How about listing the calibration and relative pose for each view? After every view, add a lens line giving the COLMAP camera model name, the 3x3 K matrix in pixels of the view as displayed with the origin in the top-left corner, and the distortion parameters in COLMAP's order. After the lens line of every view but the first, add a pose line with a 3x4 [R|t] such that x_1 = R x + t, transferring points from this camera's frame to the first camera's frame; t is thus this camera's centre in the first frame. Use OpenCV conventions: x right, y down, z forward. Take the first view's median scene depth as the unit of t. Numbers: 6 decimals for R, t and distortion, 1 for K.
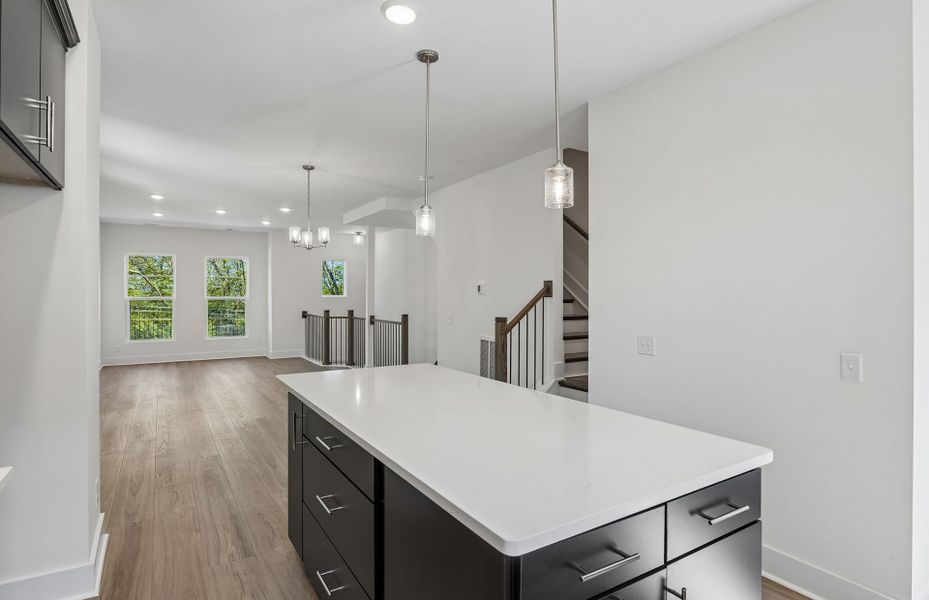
lens RADIAL K [[458.1, 0, 449.0], [0, 458.1, 295.2], [0, 0, 1]] dist [-0.000819, 0.000350]
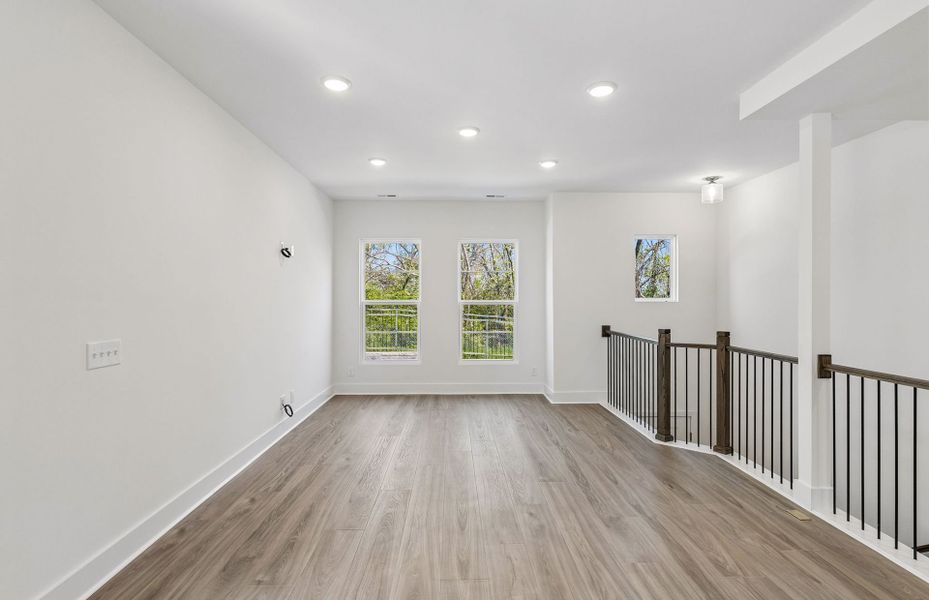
lens RADIAL K [[458.1, 0, 449.0], [0, 458.1, 295.2], [0, 0, 1]] dist [-0.000819, 0.000350]
pose [[0.844852, -0.003064, -0.534991, -0.180703], [-0.000804, 0.999975, -0.006997, -0.000180], [0.534999, 0.006342, 0.844829, 0.419505]]
